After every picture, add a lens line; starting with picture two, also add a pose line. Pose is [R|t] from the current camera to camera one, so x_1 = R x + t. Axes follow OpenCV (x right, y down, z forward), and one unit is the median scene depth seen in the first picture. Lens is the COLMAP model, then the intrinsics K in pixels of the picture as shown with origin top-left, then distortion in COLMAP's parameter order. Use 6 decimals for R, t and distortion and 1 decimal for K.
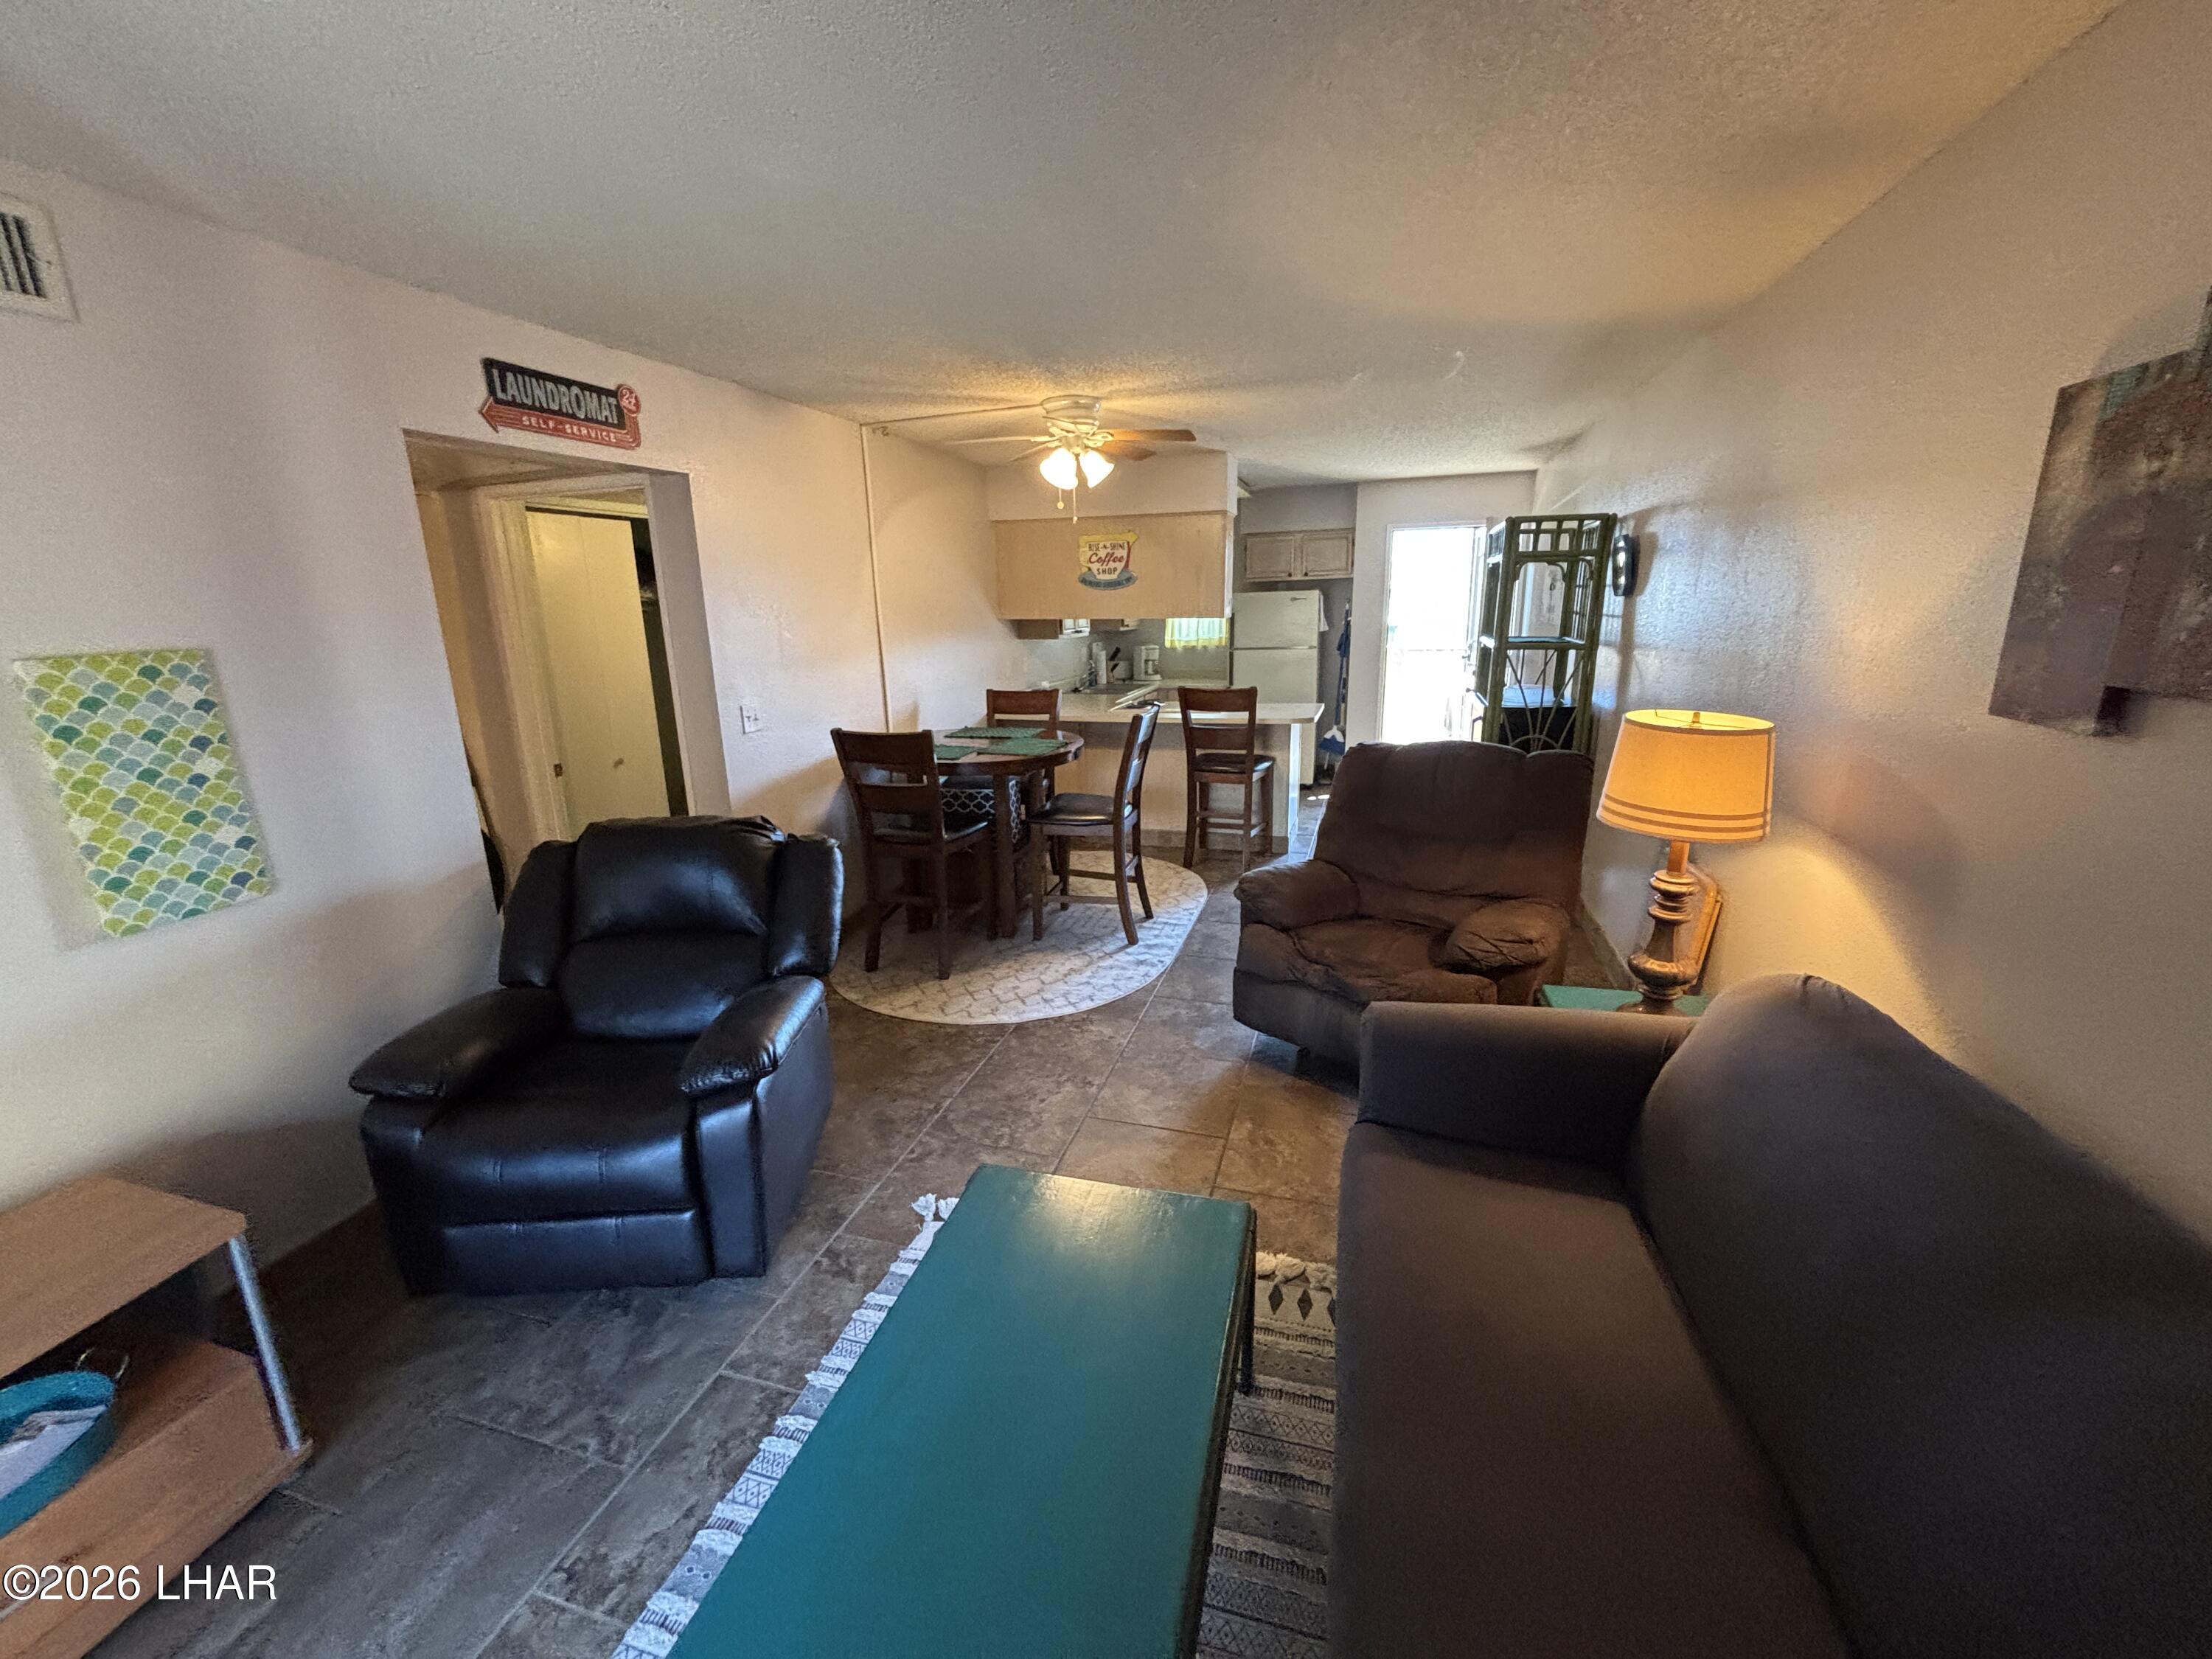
lens RADIAL K [[896.0, 0, 1095.9], [0, 896.0, 846.8], [0, 0, 1]] dist [0.000386, 0.000738]
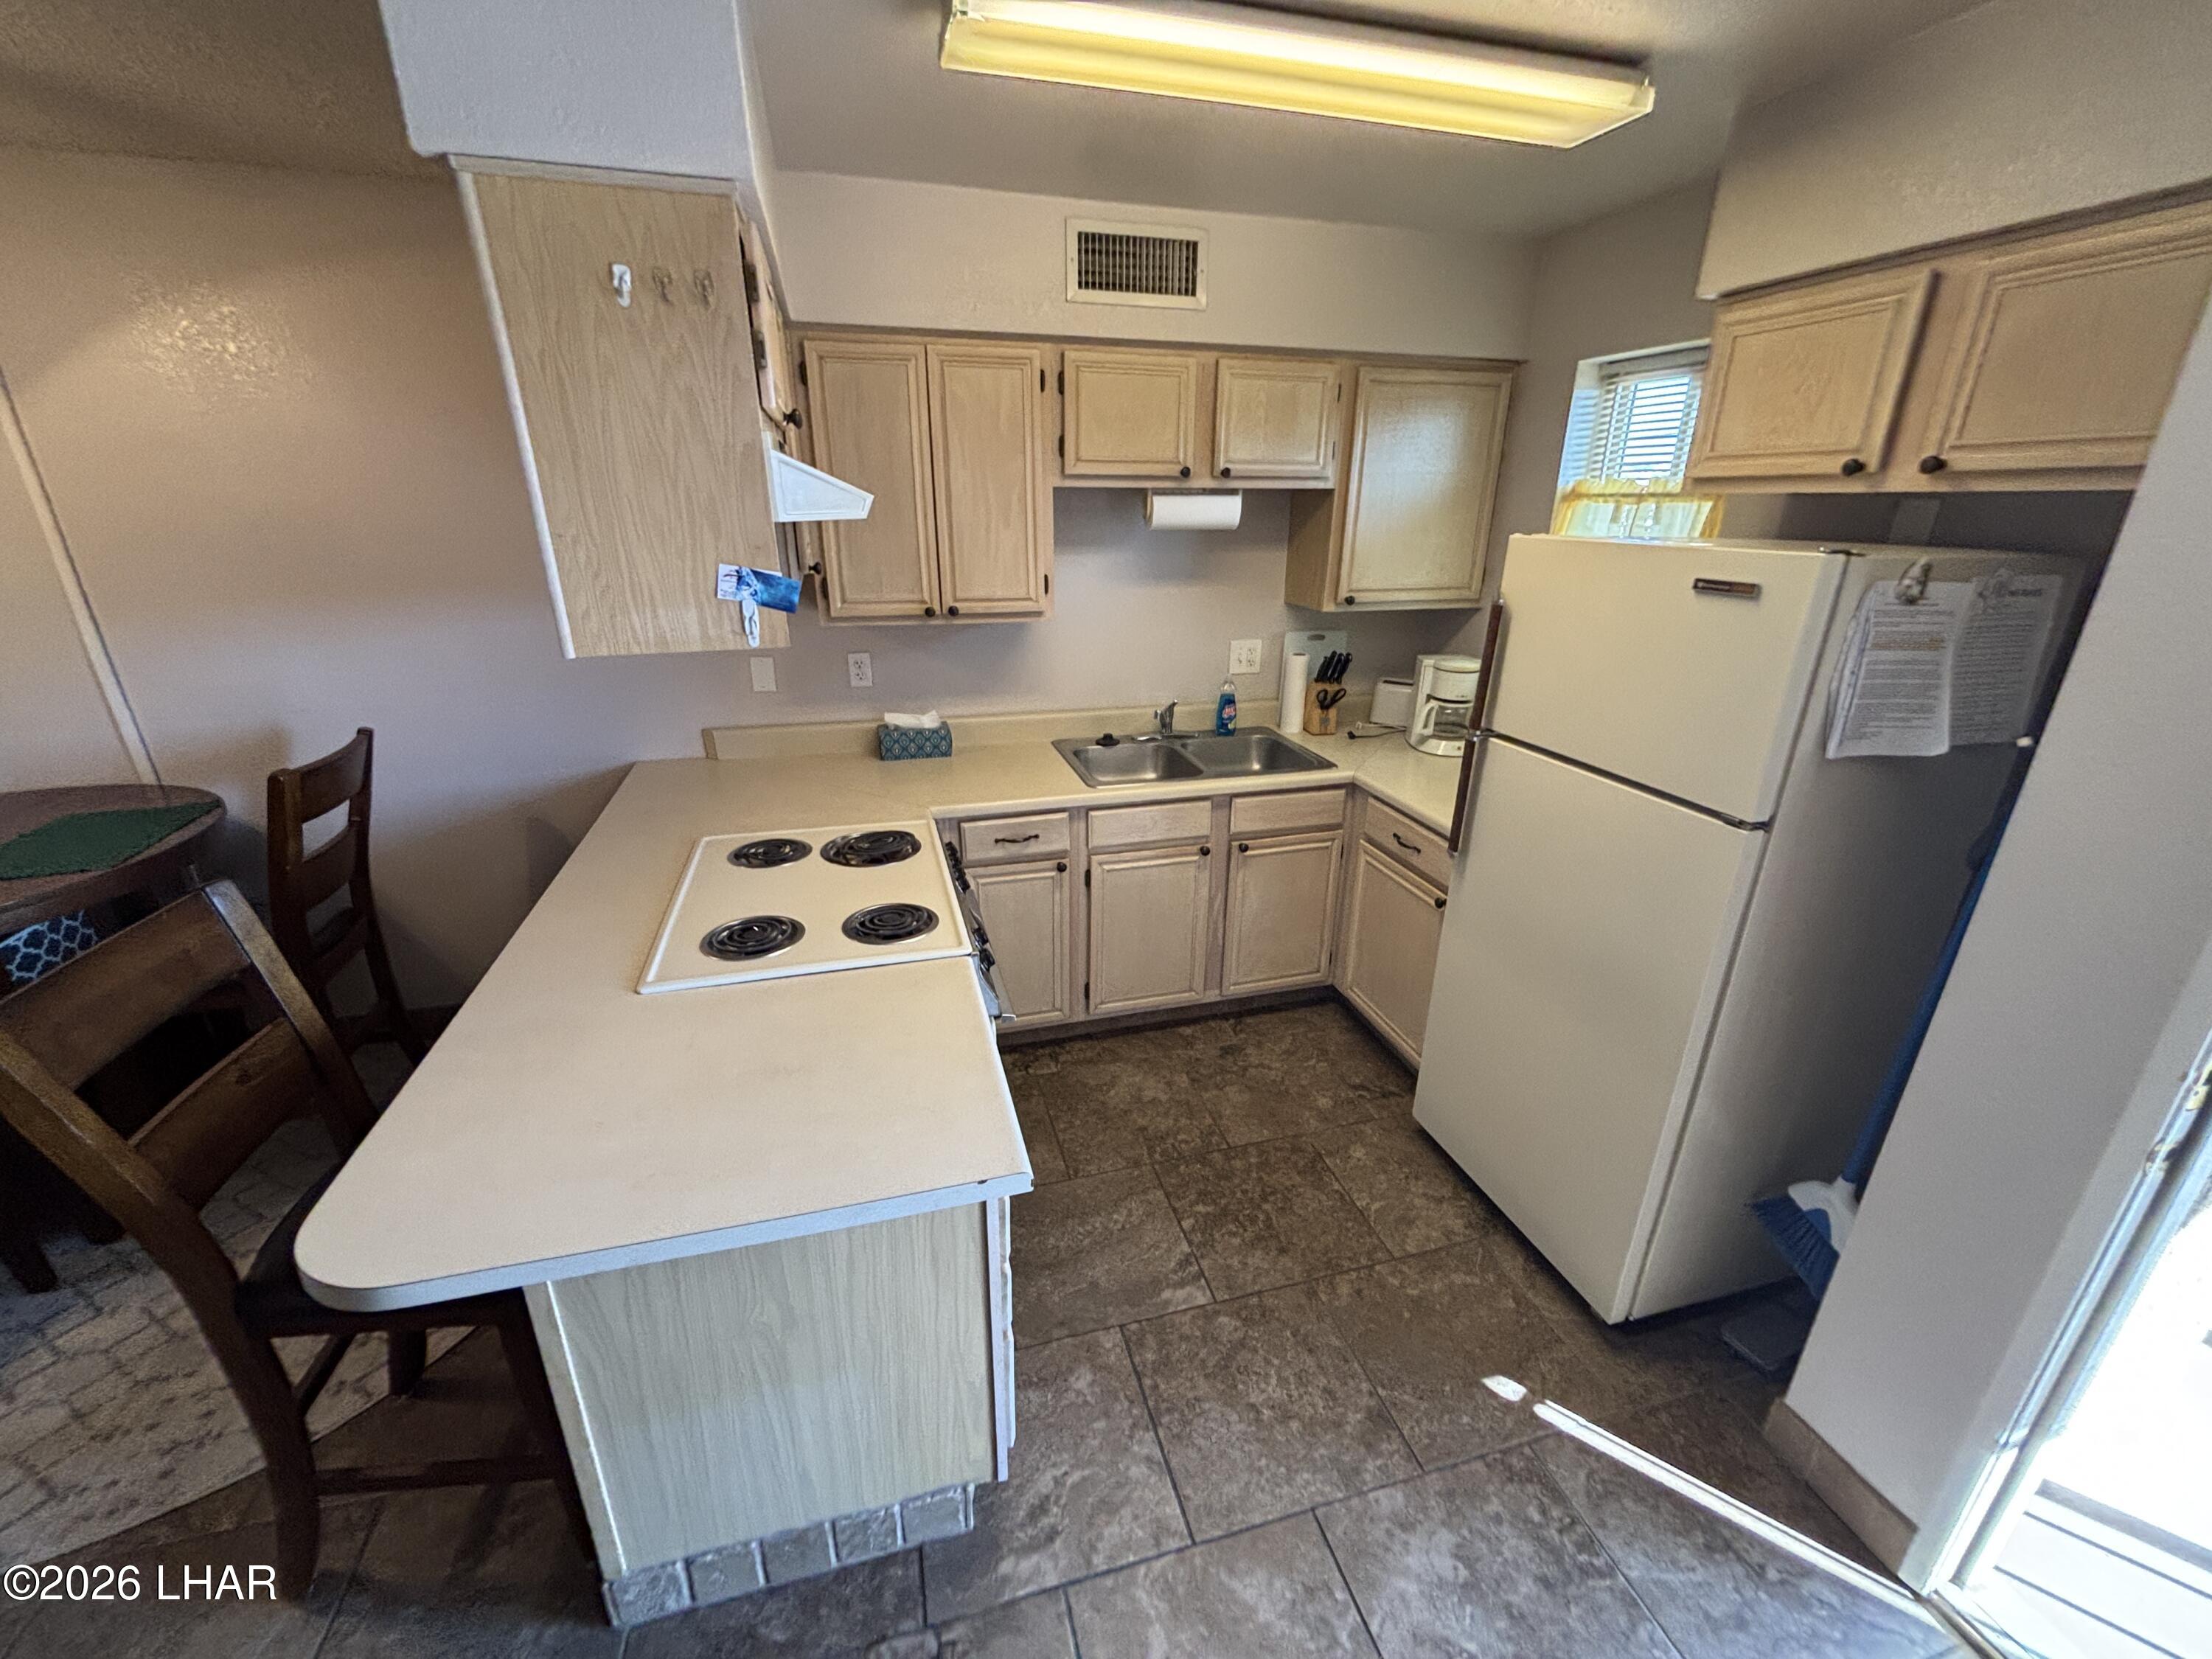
lens RADIAL K [[896.0, 0, 1098.0], [0, 896.0, 825.7], [0, 0, 1]] dist [0.000386, 0.000738]
pose [[0.540771, 0.319610, -0.778085, 0.420205], [-0.243019, 0.944921, 0.219241, -0.297829], [0.805300, 0.070530, 0.588657, 0.967460]]
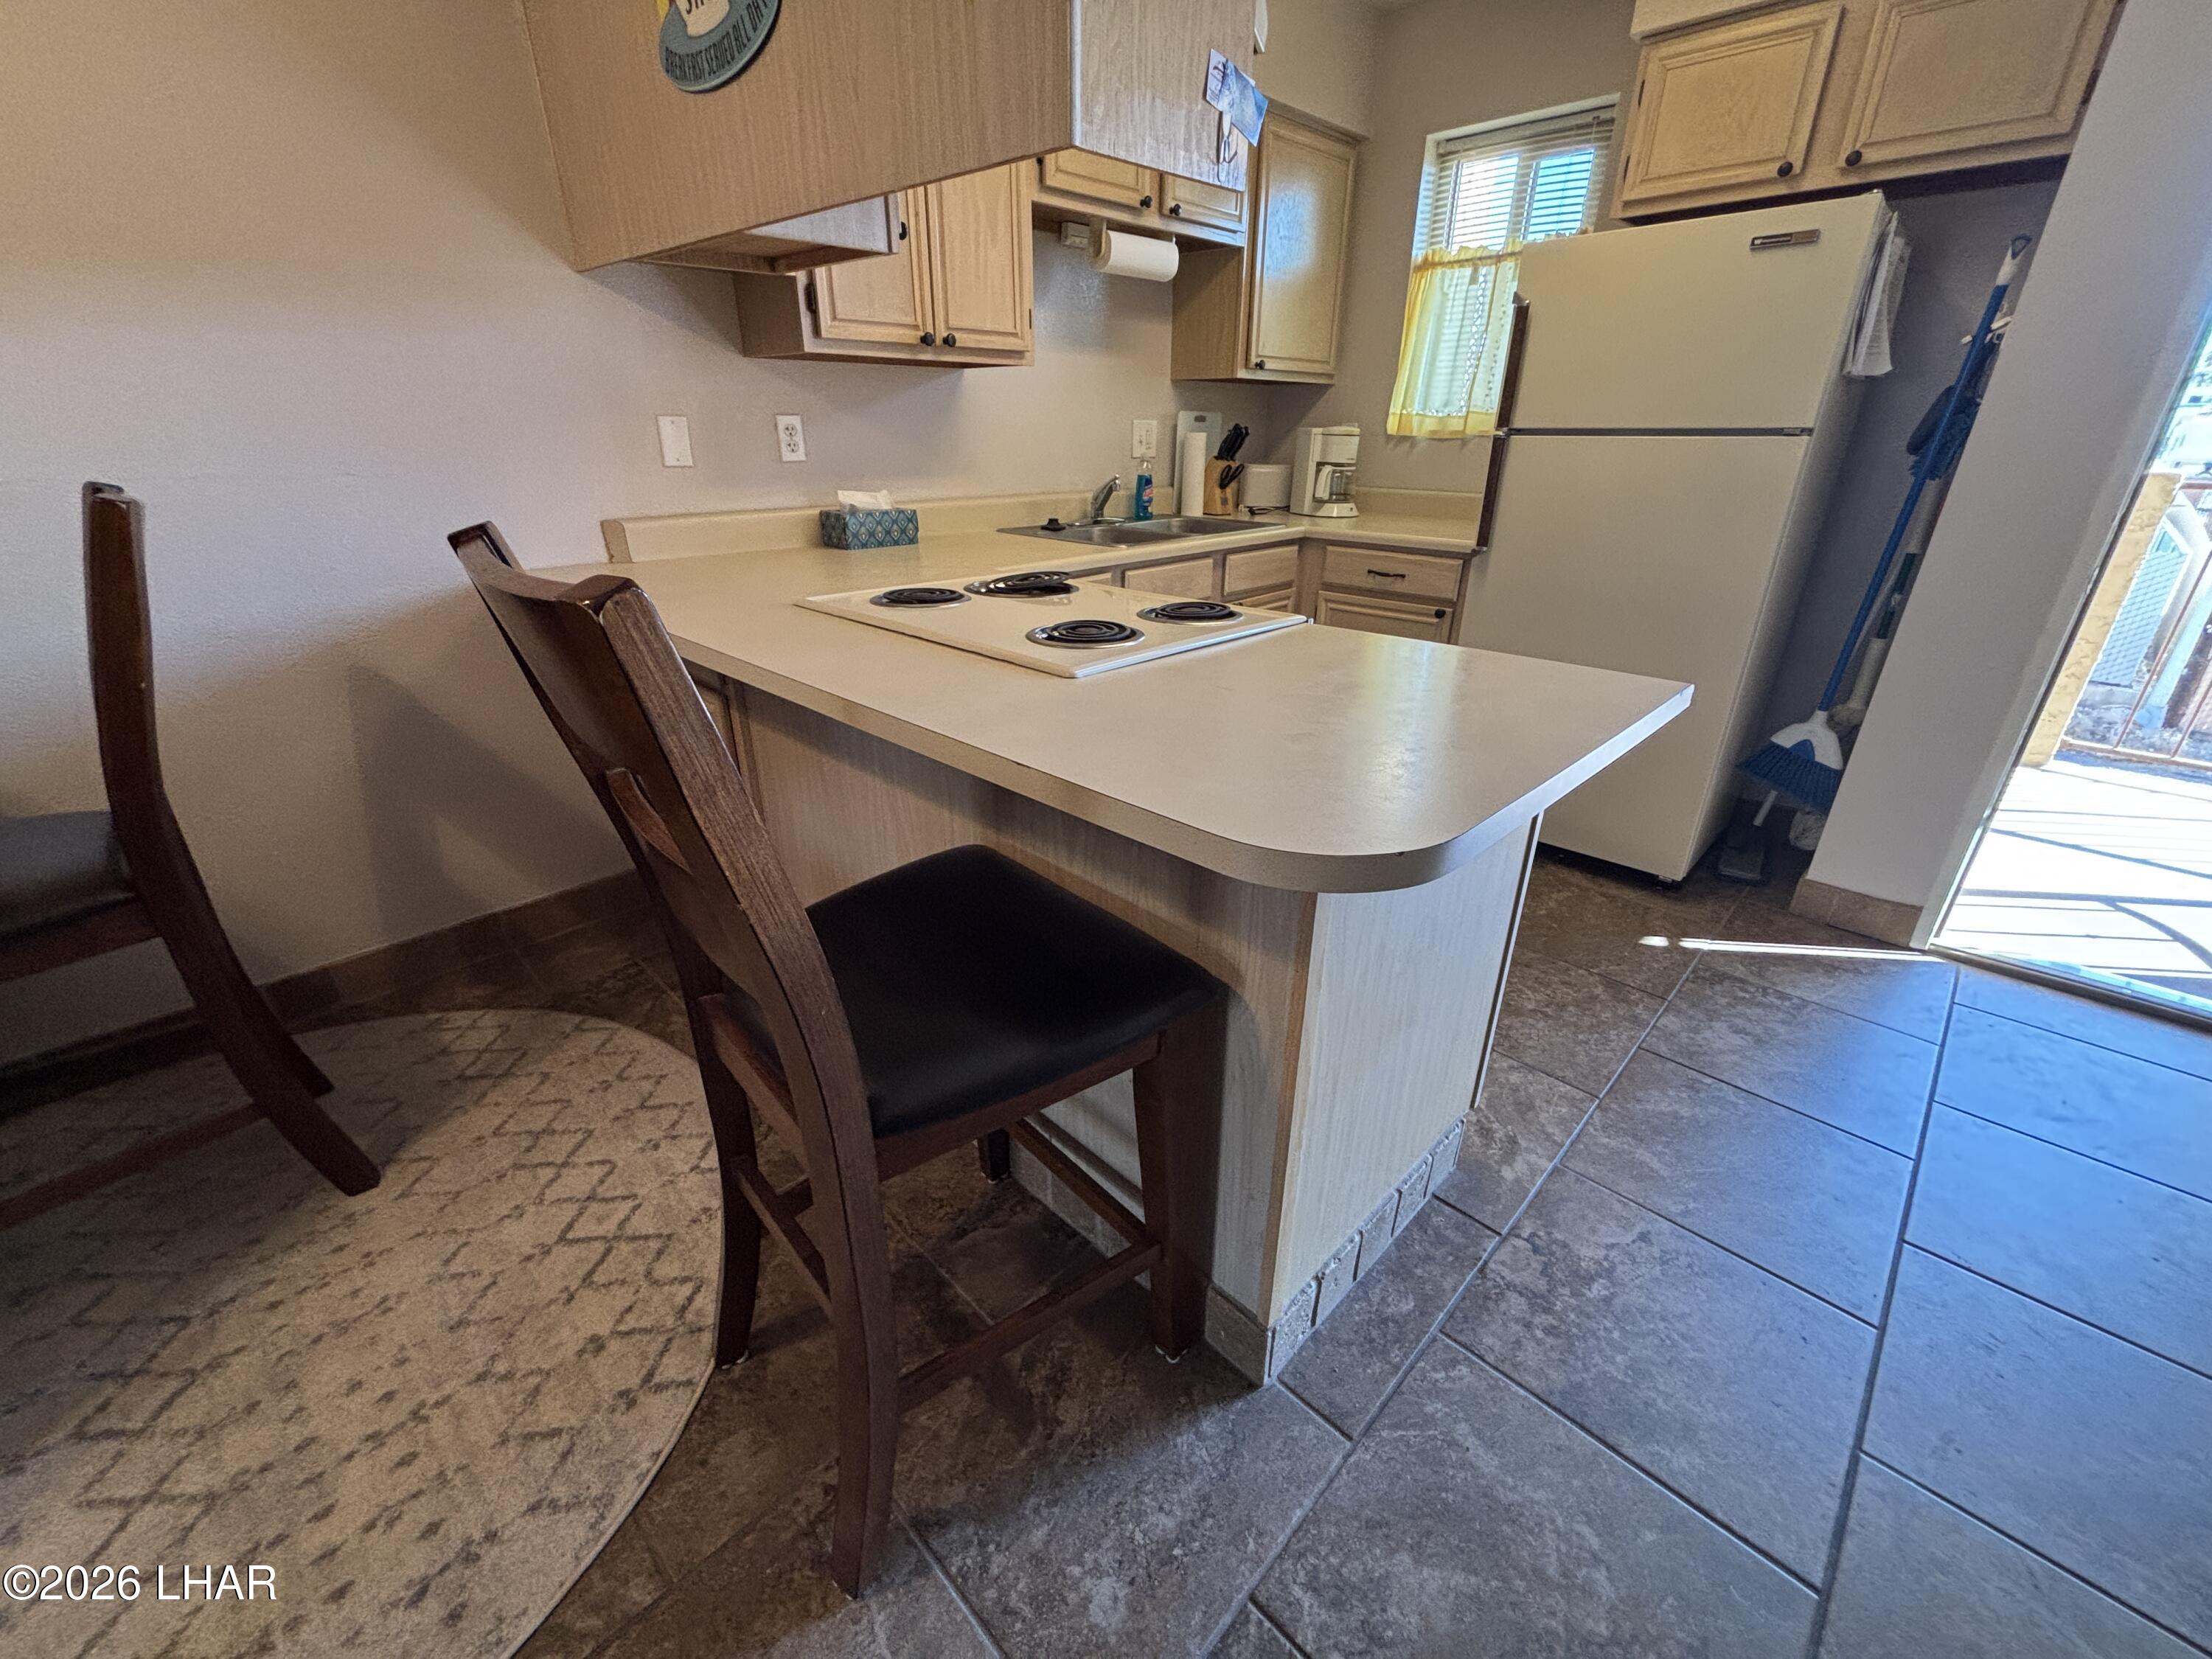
lens RADIAL K [[896.0, 0, 1108.7], [0, 896.0, 826.5], [0, 0, 1]] dist [0.000386, 0.000738]
pose [[0.889276, 0.214301, -0.404058, 0.245509], [-0.148137, 0.970770, 0.188841, -0.159879], [0.432716, -0.108076, 0.895029, 0.828249]]
